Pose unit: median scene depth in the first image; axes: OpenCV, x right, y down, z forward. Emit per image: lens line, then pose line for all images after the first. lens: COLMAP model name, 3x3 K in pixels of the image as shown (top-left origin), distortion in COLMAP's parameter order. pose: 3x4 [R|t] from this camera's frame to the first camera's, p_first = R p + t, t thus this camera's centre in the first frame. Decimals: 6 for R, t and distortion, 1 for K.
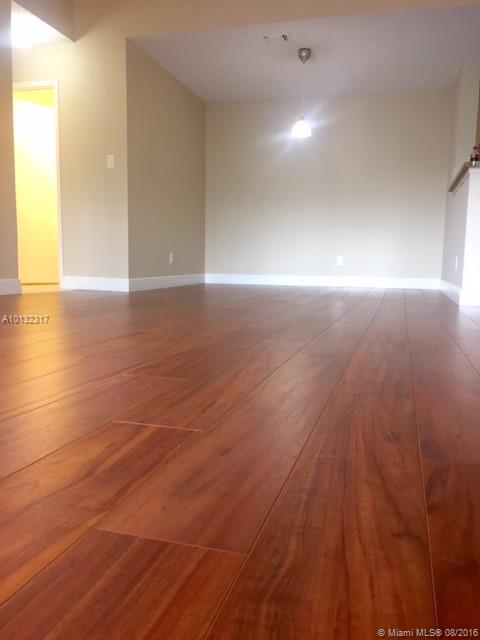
lens RADIAL K [[552.3, 0, 240.0], [0, 552.3, 320.0], [0, 0, 1]] dist [-0.006898, -0.005402]
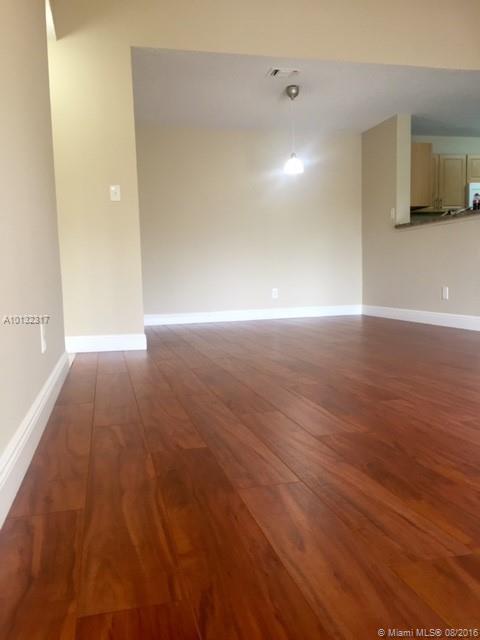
lens RADIAL K [[533.3, 0, 240.0], [0, 533.3, 320.0], [0, 0, 1]] dist [-0.010631, -0.006920]
pose [[0.864093, -0.086496, 0.495844, -0.473774], [0.101901, 0.994786, -0.004048, -0.078833], [-0.492908, 0.054025, 0.868402, 0.237191]]
